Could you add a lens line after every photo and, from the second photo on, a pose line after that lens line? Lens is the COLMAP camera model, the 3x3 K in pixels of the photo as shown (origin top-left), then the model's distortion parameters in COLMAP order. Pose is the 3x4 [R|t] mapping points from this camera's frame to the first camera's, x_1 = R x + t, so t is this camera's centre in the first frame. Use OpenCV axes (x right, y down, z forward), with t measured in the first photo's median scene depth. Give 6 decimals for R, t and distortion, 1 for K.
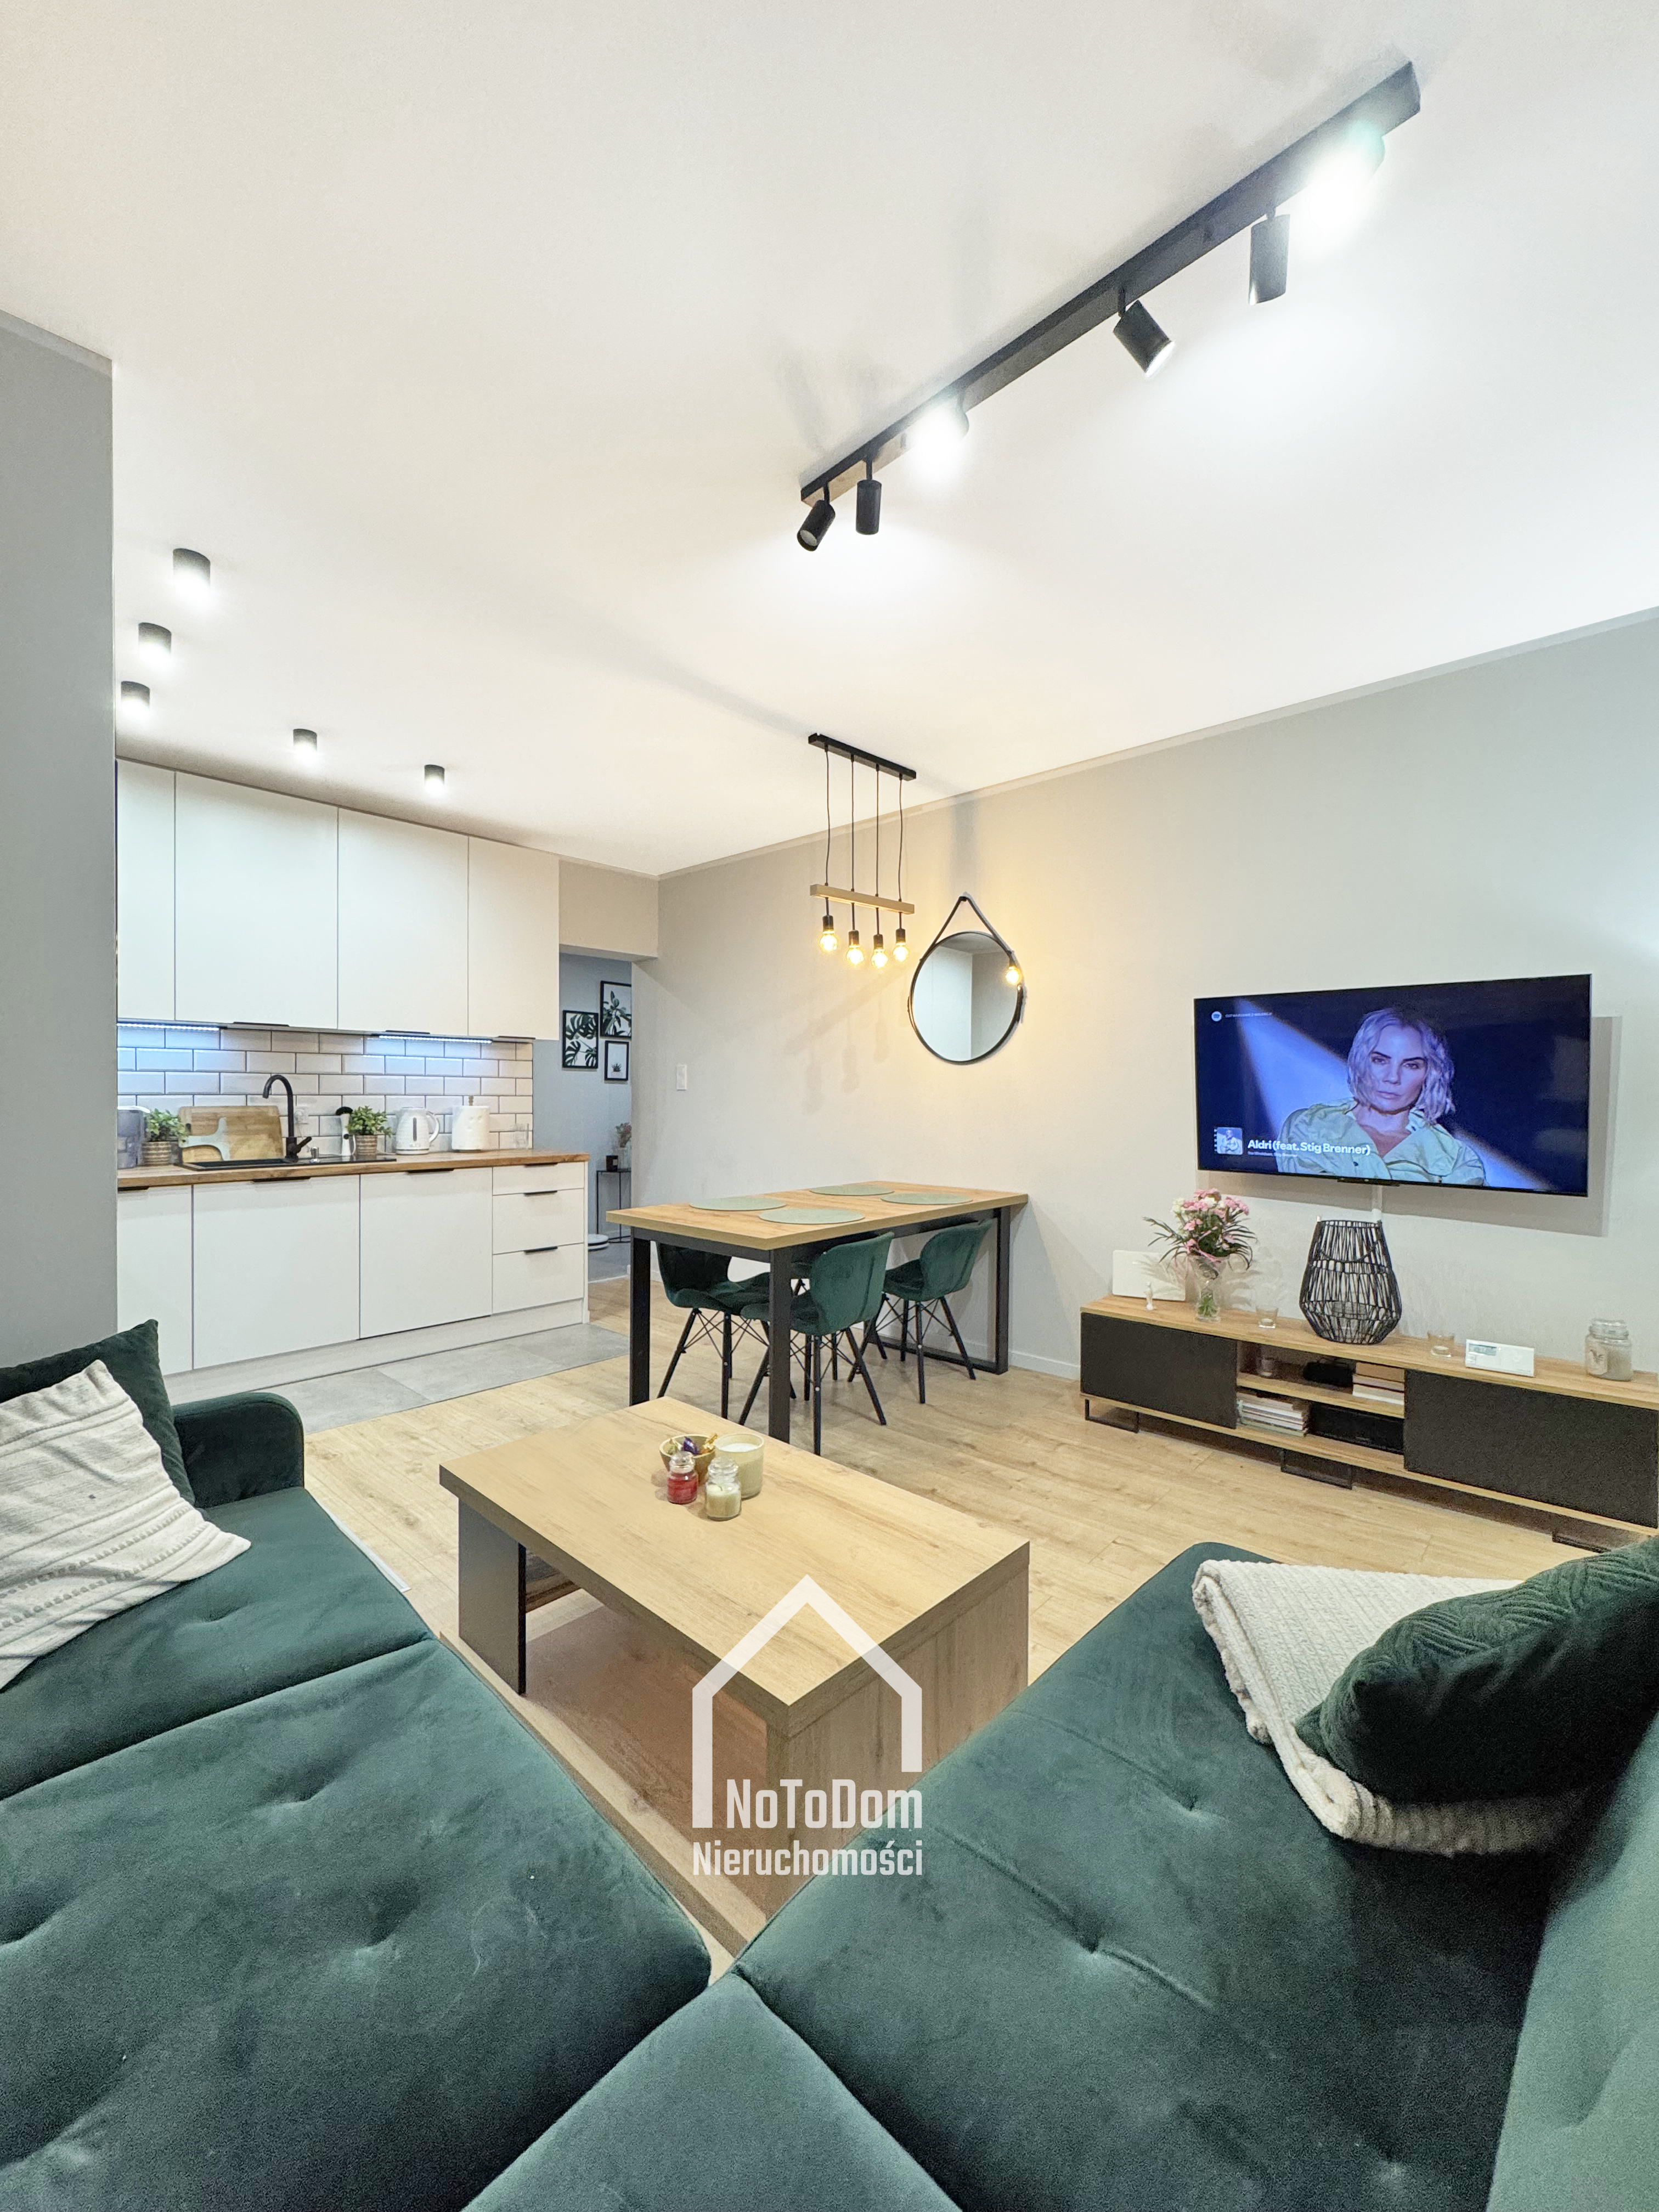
lens RADIAL K [[879.3, 0, 829.5], [0, 879.3, 1106.0], [0, 0, 1]] dist [-0.000931, 0.000096]
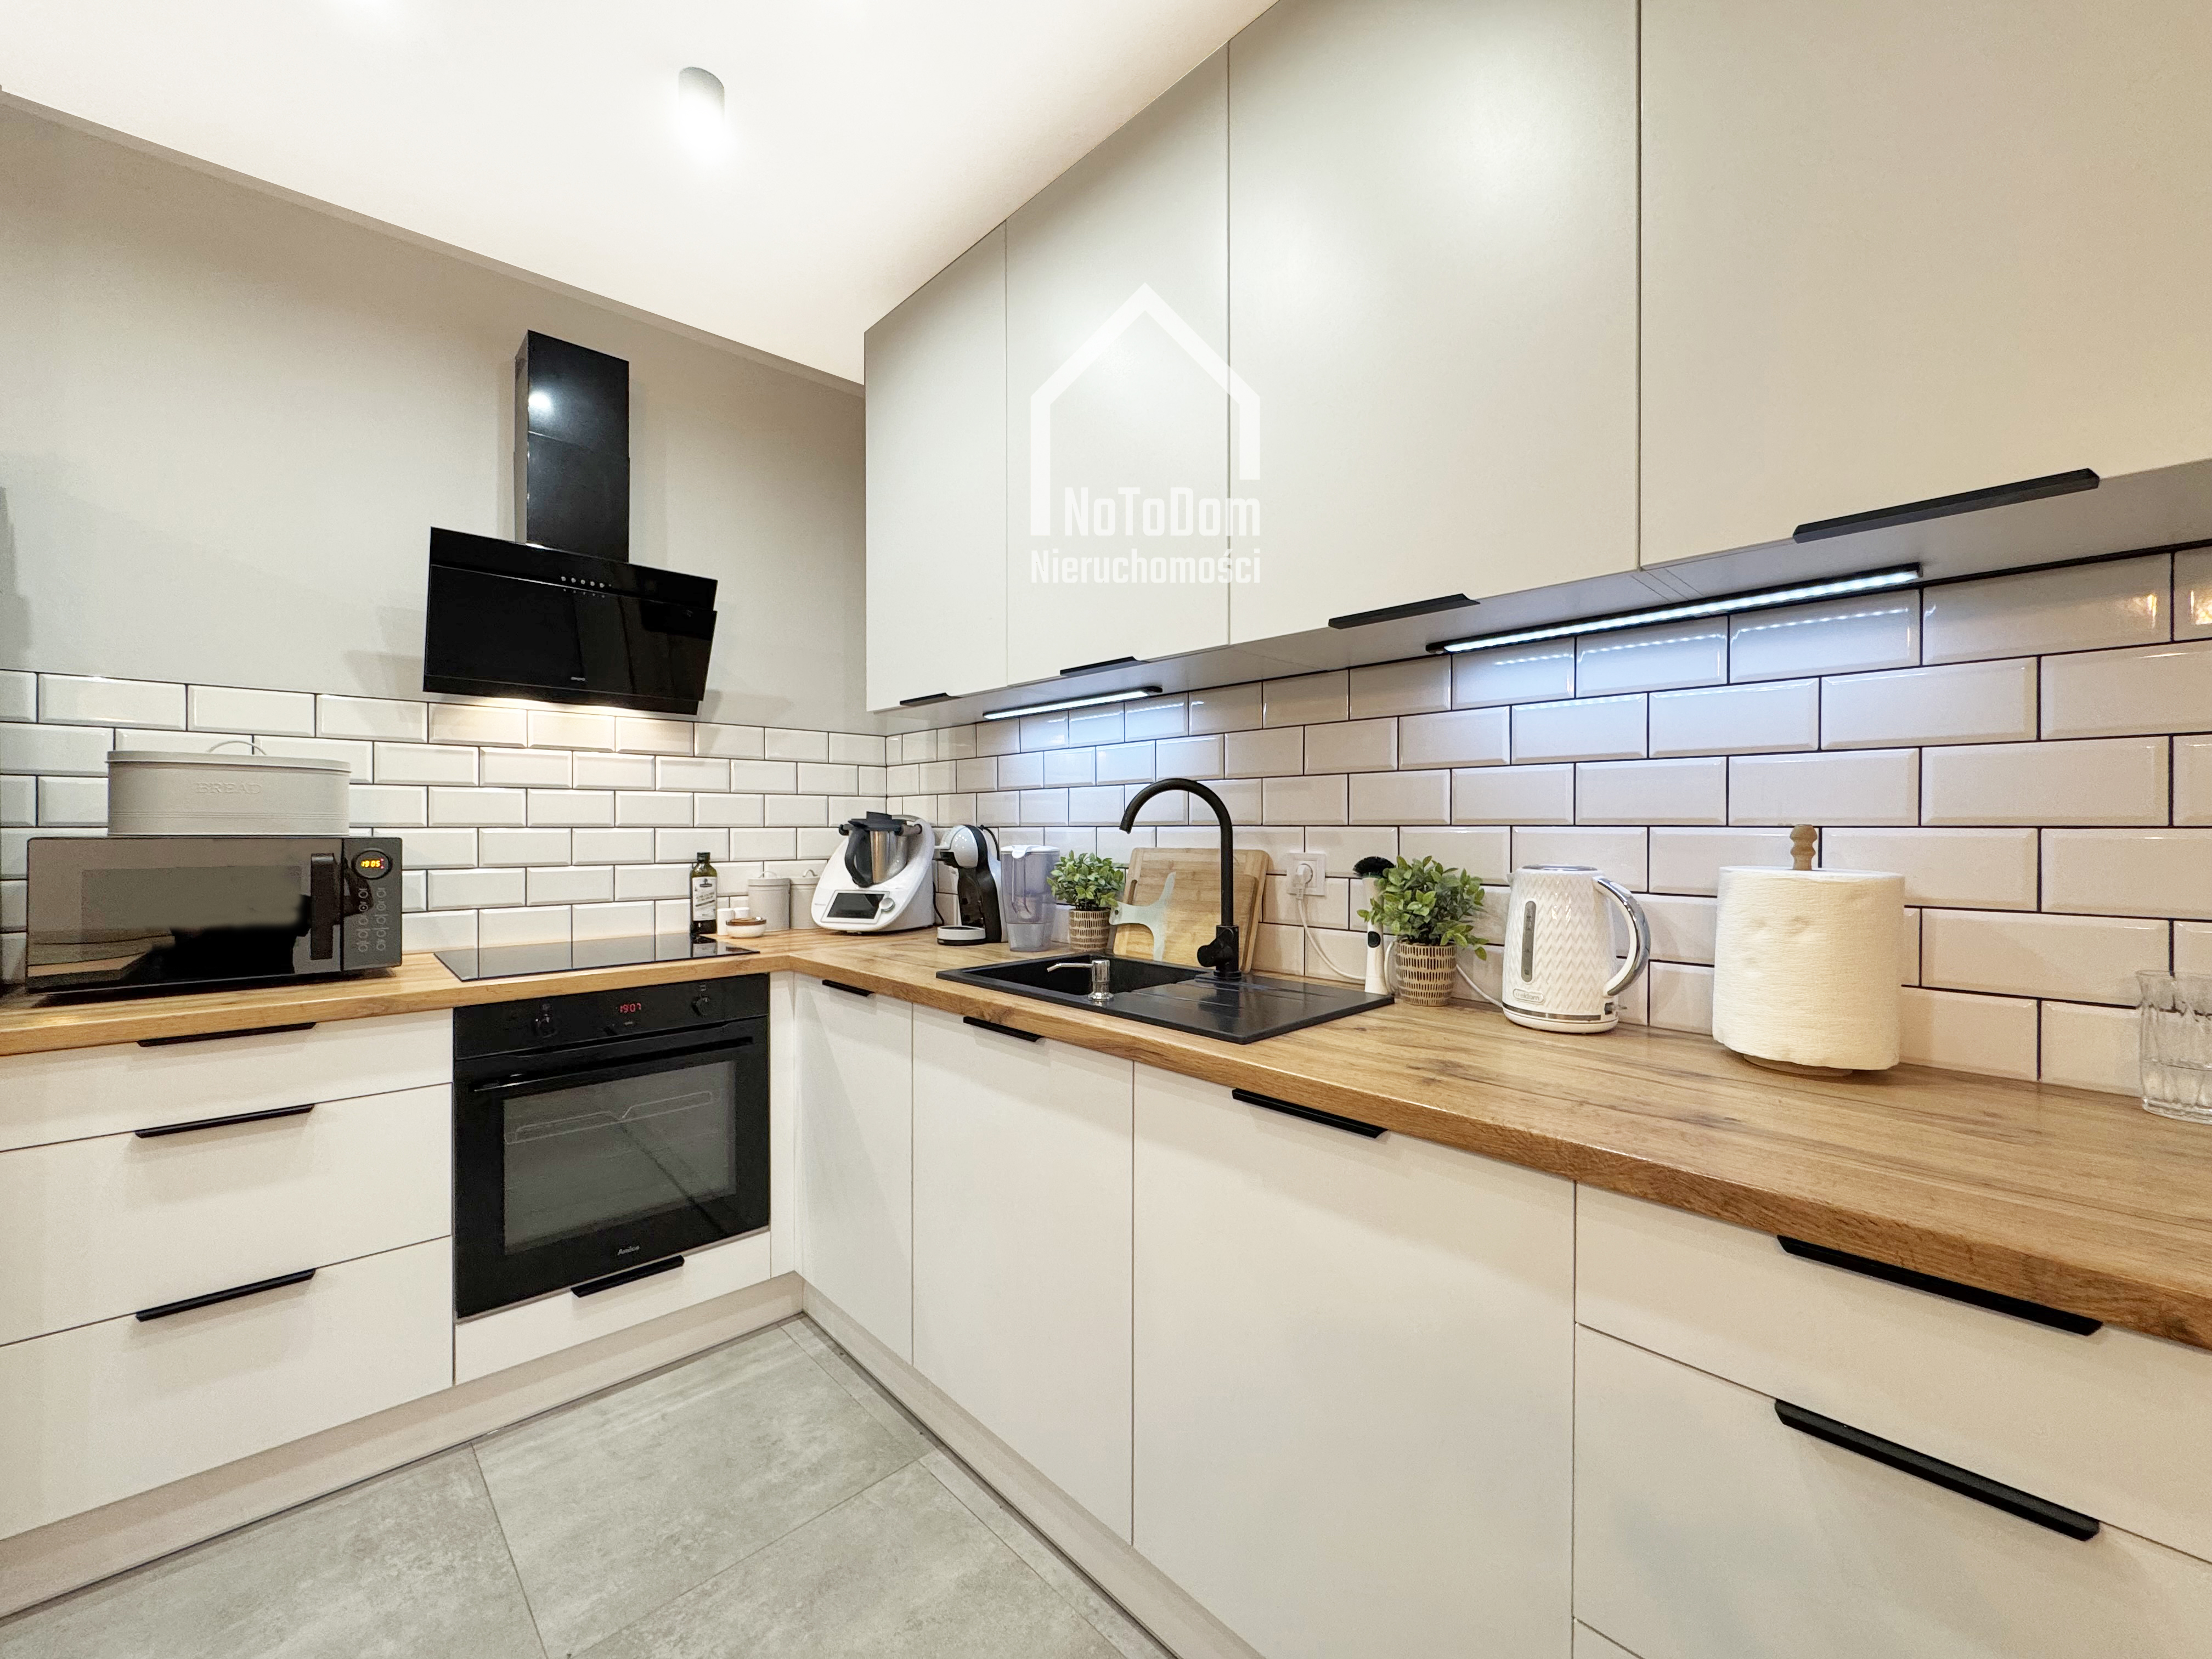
lens RADIAL K [[889.1, 0, 1100.4], [0, 889.1, 828.5], [0, 0, 1]] dist [0.001764, 0.000268]
pose [[-0.047658, -0.002331, -0.998861, -0.225334], [-0.013440, 0.999908, -0.001692, -0.011723], [0.998773, 0.013344, -0.047685, 1.169652]]
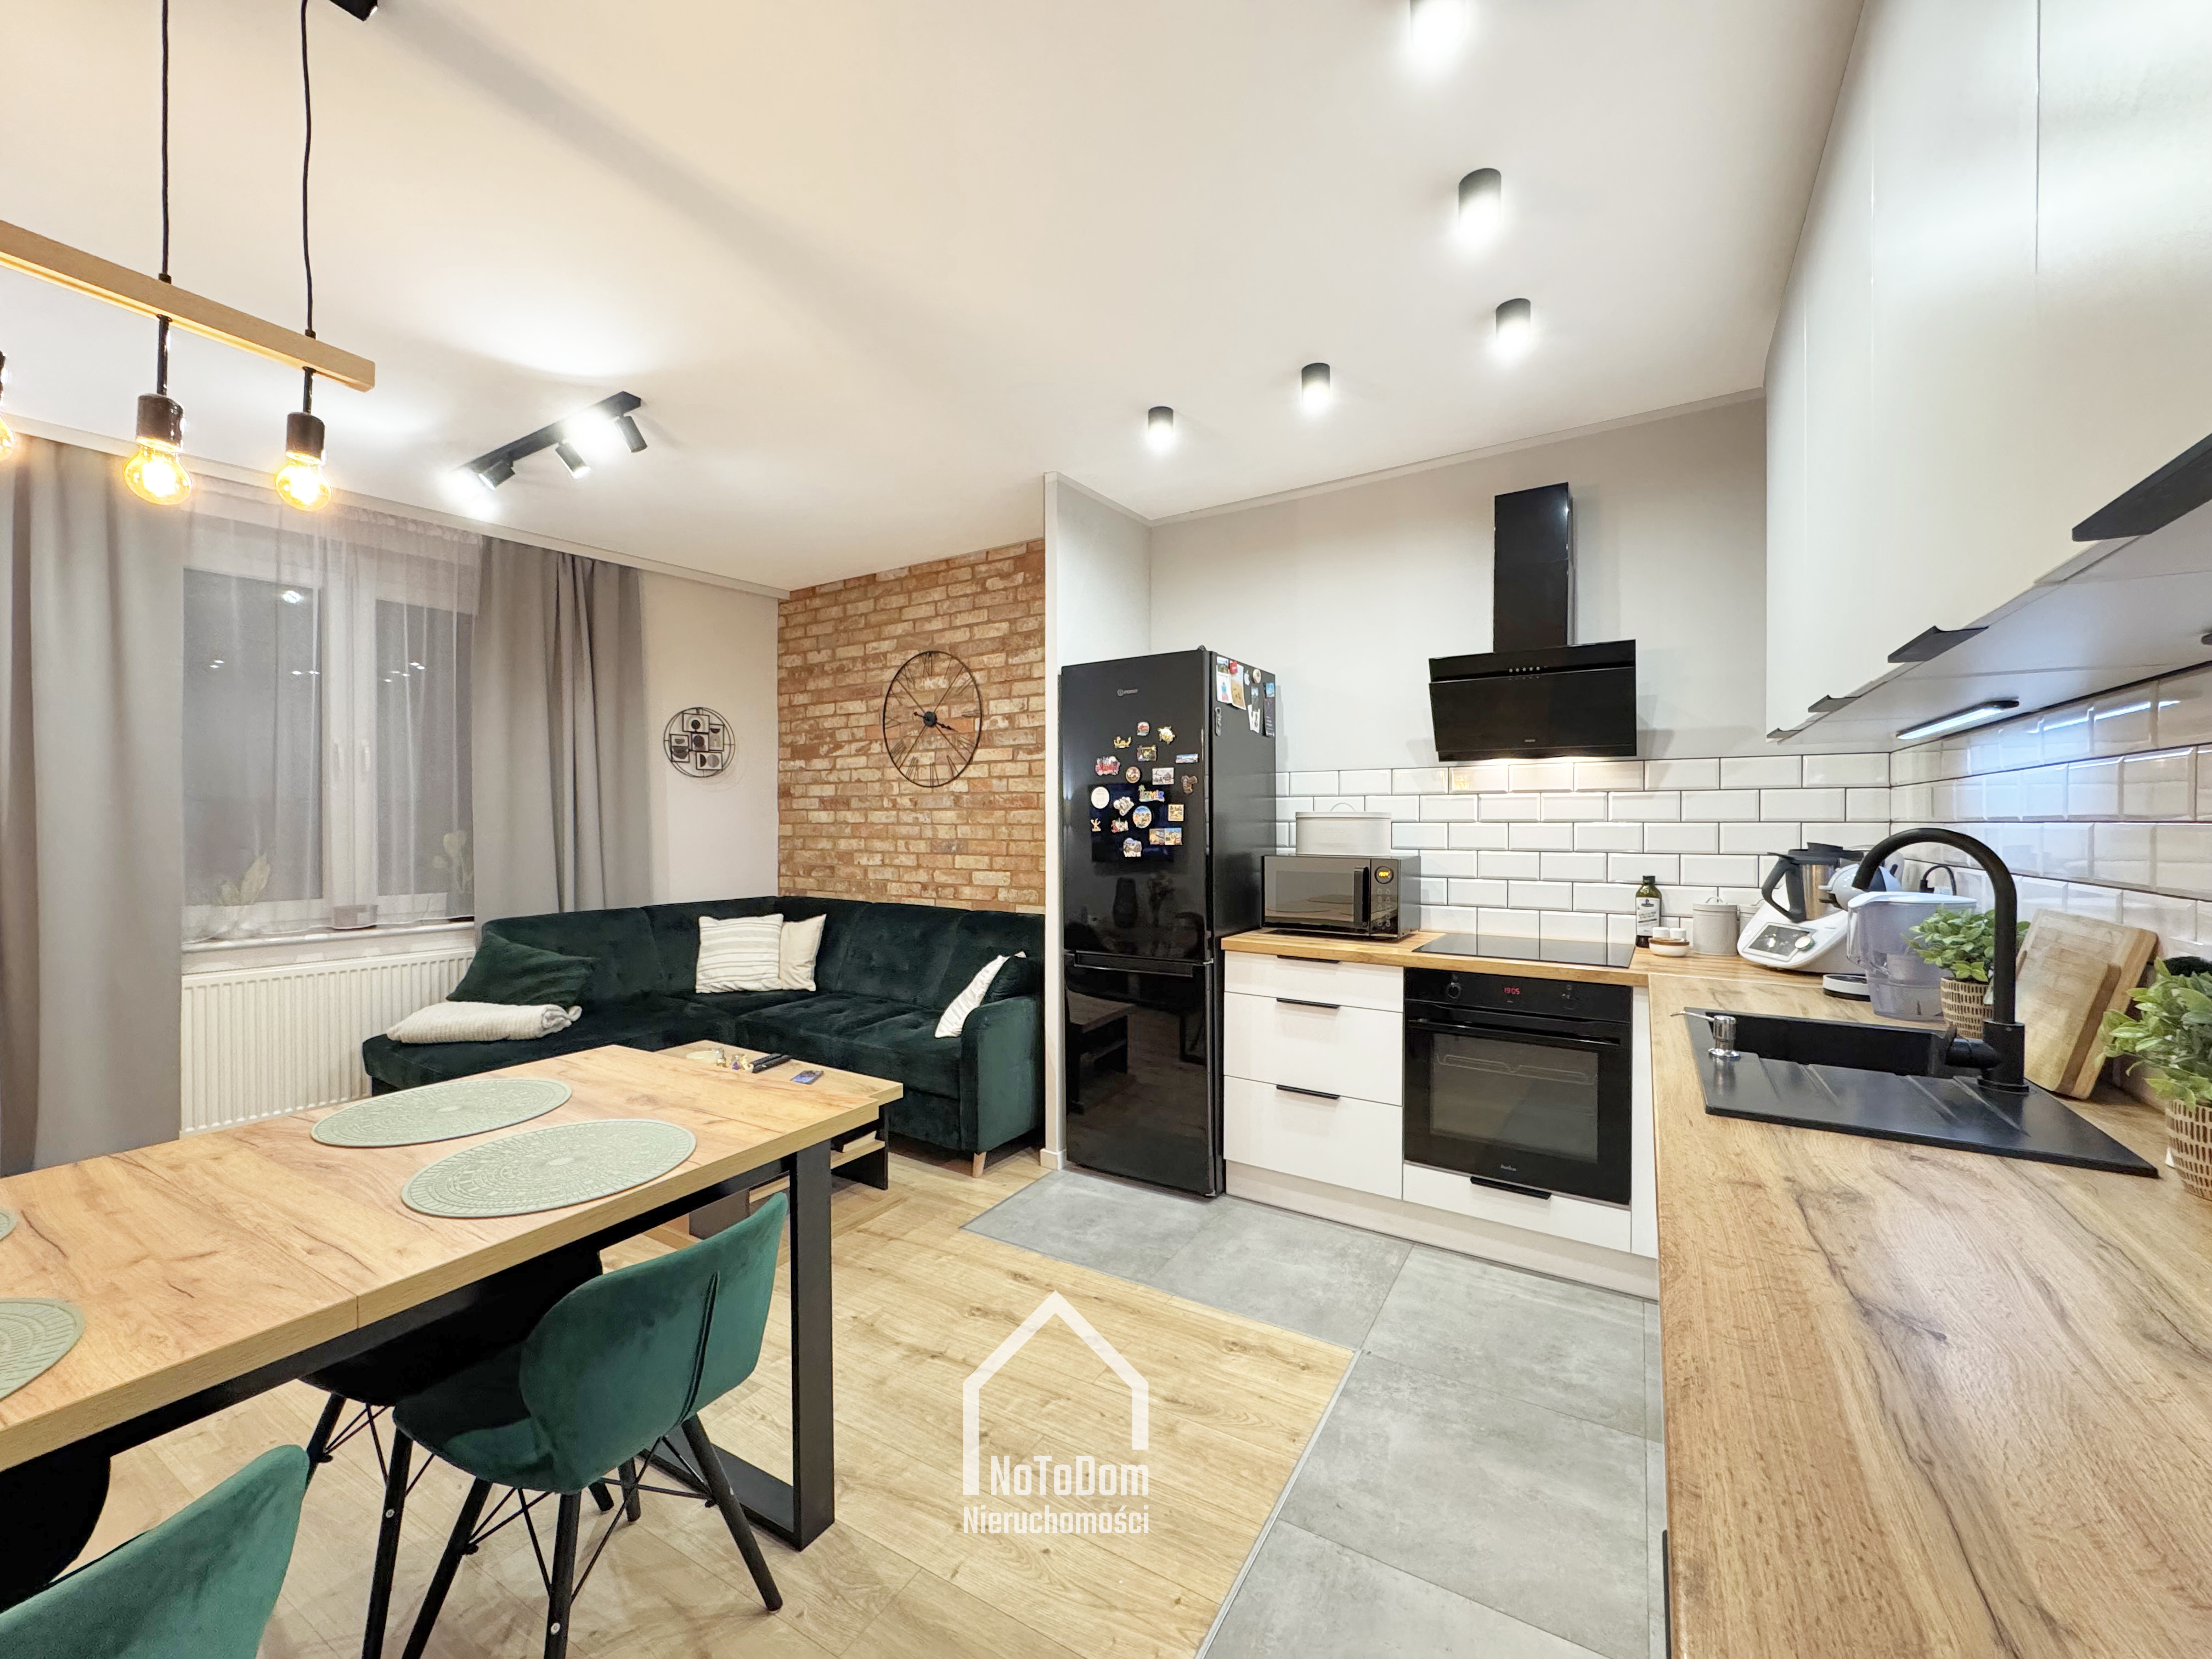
lens RADIAL K [[879.1, 0, 1102.8], [0, 879.1, 829.5], [0, 0, 1]] dist [-0.000782, -0.000653]
pose [[-0.977242, -0.001622, -0.212120, -0.273208], [-0.006403, 0.999741, 0.021854, -0.048096], [0.212029, 0.022715, -0.976999, 1.512640]]
